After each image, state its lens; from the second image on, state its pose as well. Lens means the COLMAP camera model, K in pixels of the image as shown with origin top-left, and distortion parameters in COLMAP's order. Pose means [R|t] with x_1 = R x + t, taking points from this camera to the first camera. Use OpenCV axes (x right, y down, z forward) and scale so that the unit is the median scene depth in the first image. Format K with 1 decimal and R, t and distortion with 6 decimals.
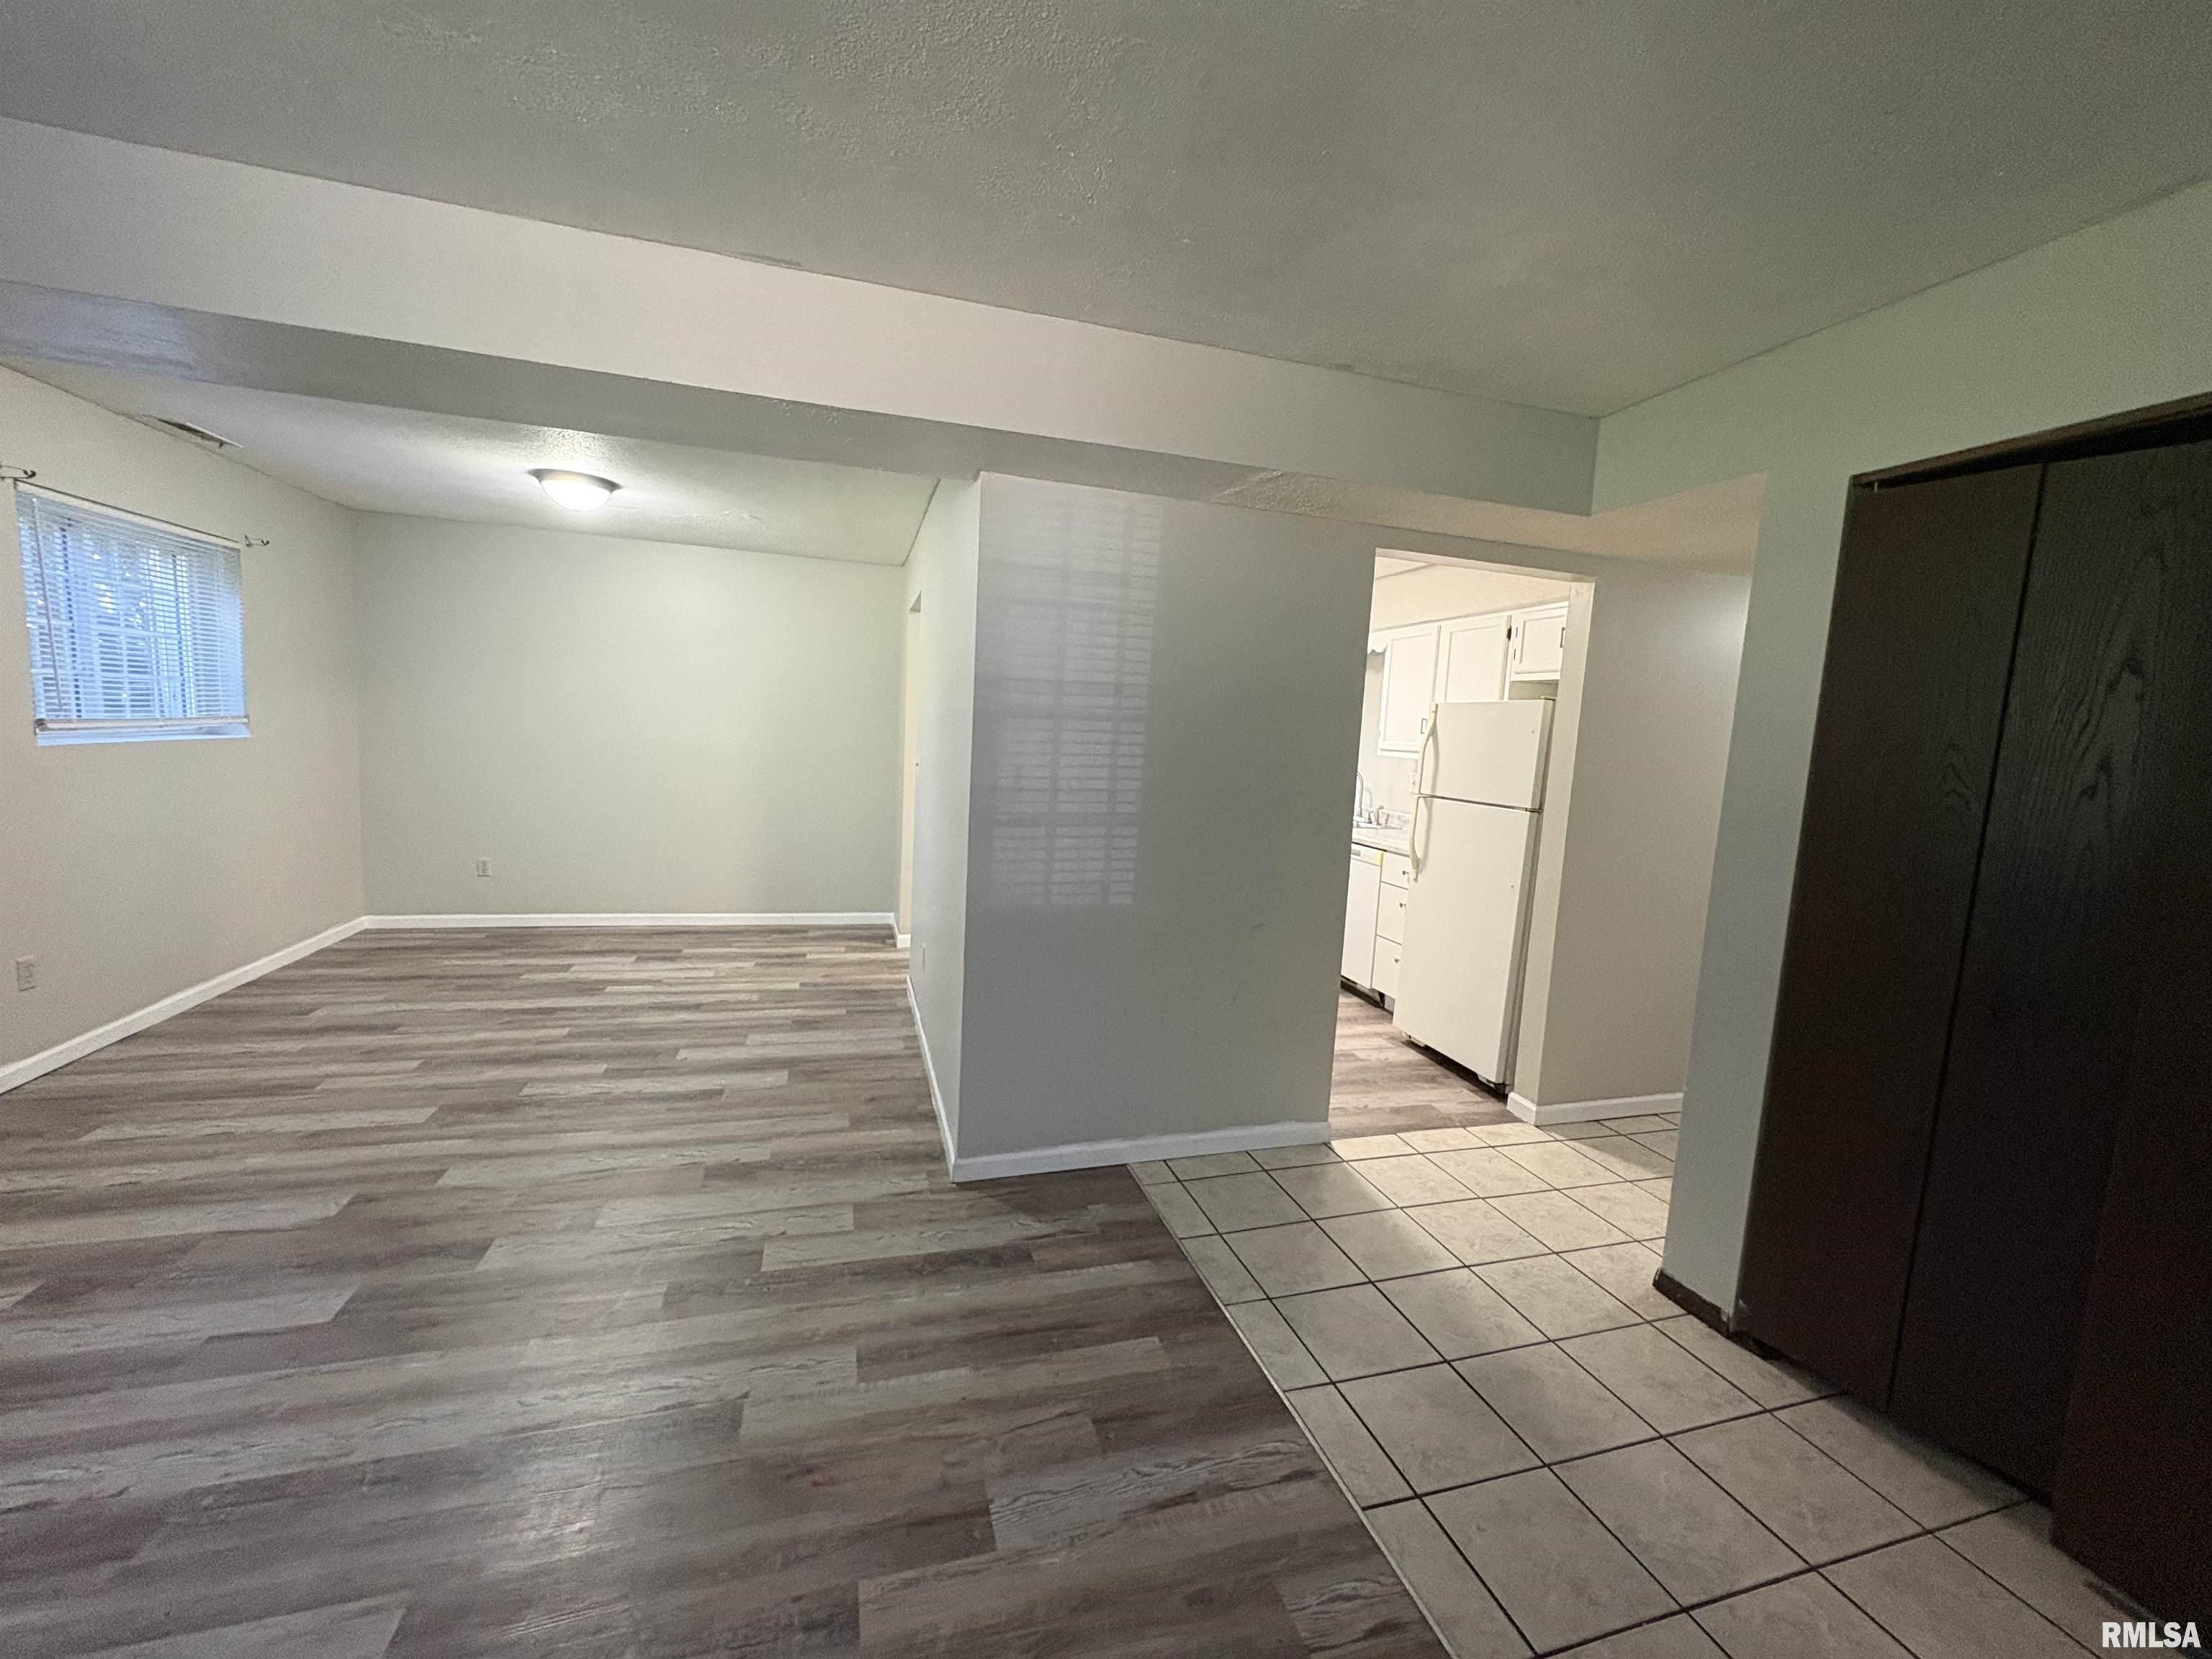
lens RADIAL K [[887.2, 0, 1103.9], [0, 887.2, 827.8], [0, 0, 1]] dist [0.000759, 0.000580]
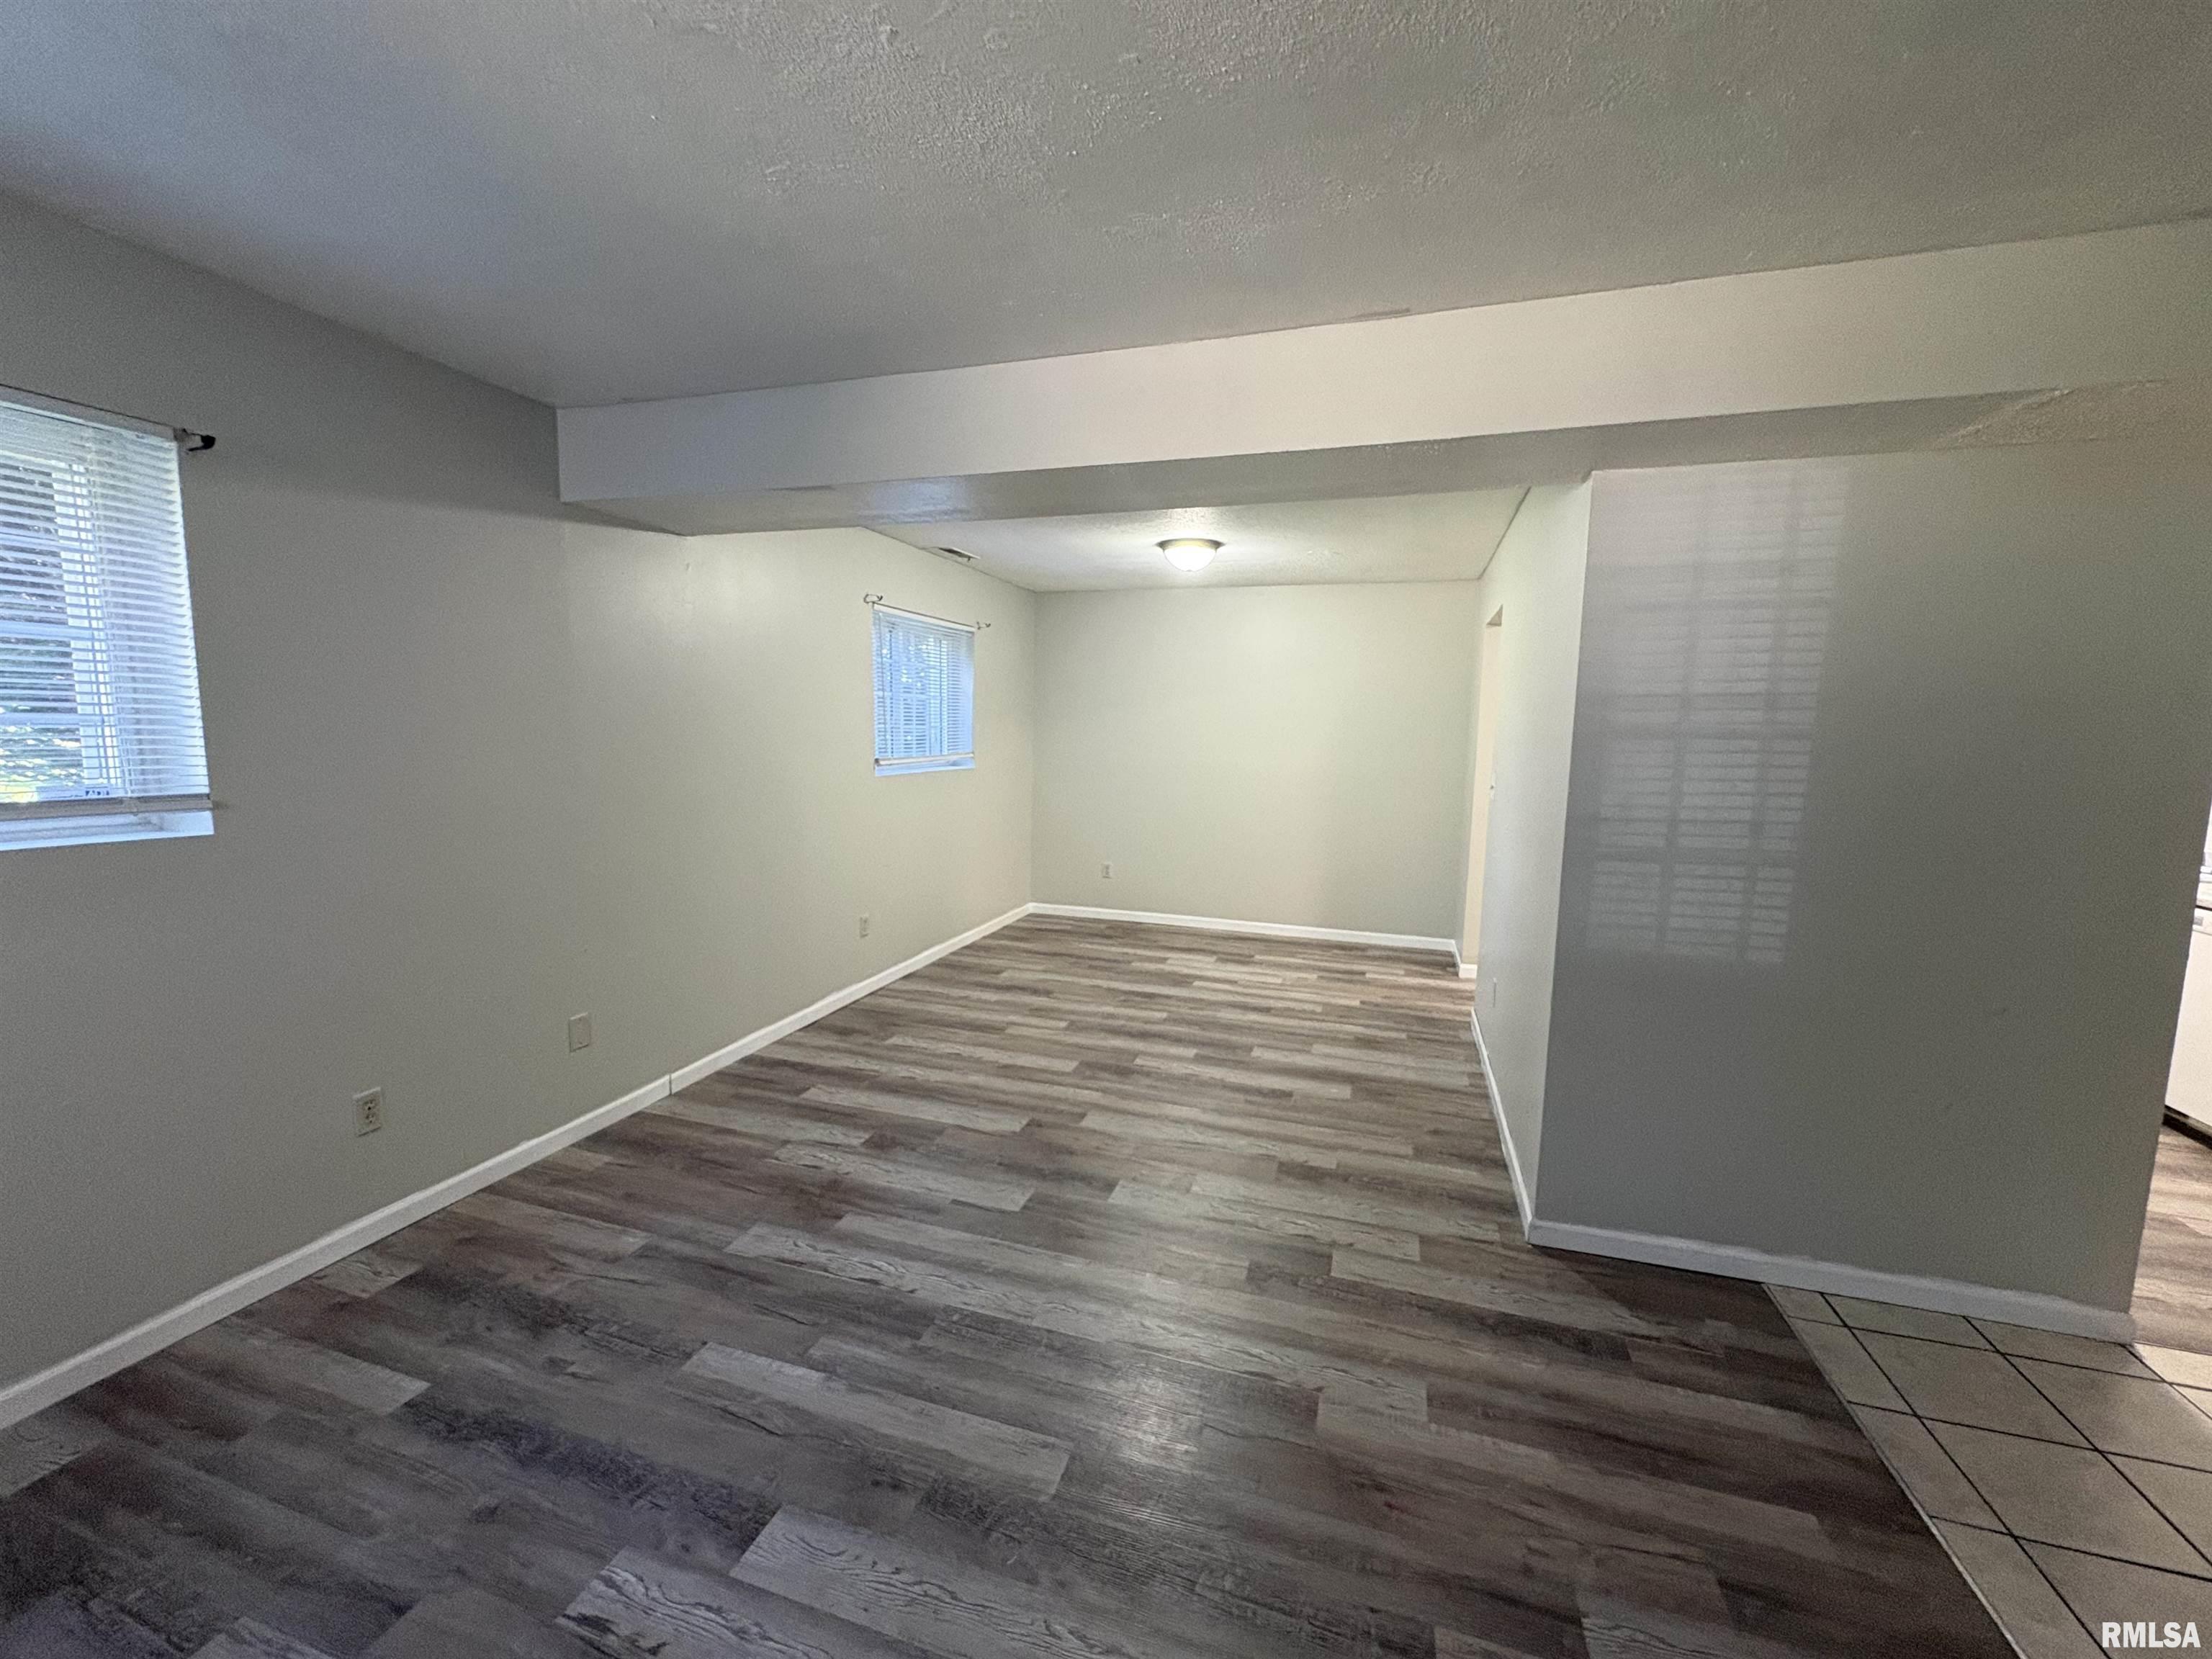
lens RADIAL K [[887.2, 0, 1102.3], [0, 887.2, 828.1], [0, 0, 1]] dist [0.000759, 0.000580]
pose [[0.822933, 0.027113, -0.567490, -0.022974], [-0.038298, 0.999236, -0.007797, -0.007475], [0.566846, 0.028150, 0.823343, -0.024228]]
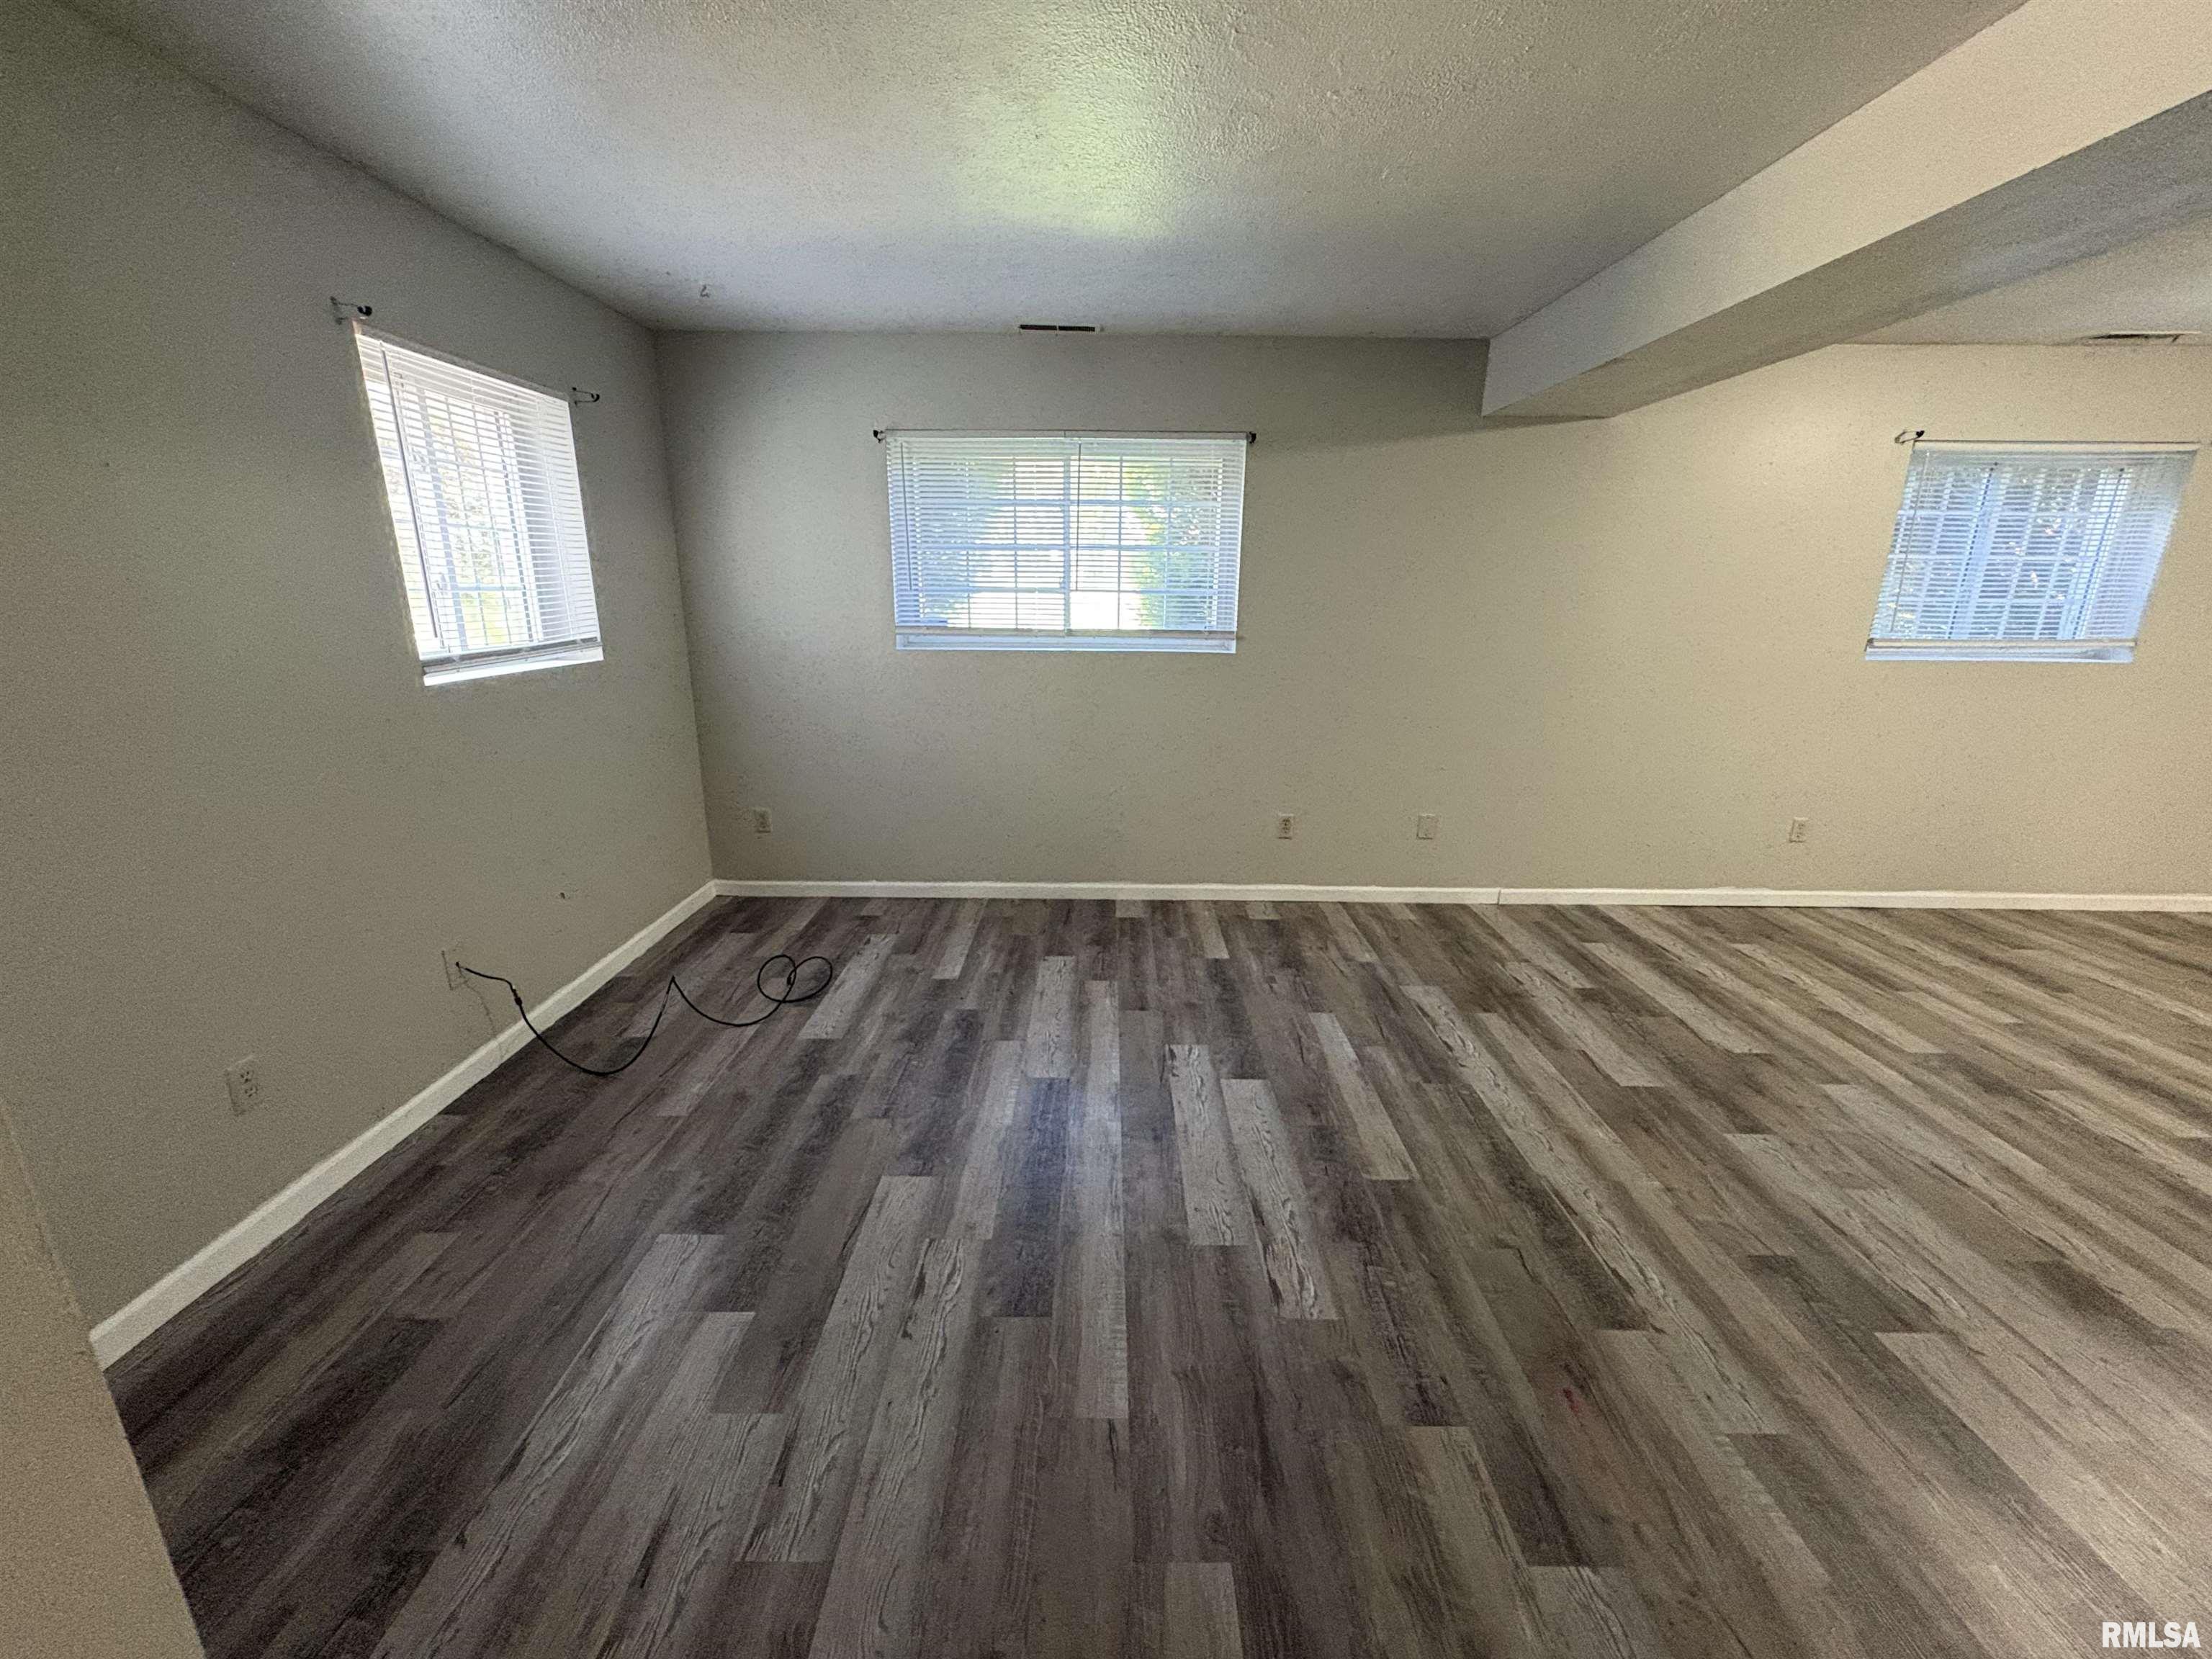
lens RADIAL K [[887.2, 0, 1112.2], [0, 887.2, 835.3], [0, 0, 1]] dist [0.000759, 0.000580]
pose [[-0.286241, 0.202274, -0.936563, 0.369056], [-0.133608, 0.959487, 0.248060, -0.025298], [0.948796, 0.196138, -0.247619, 0.372180]]
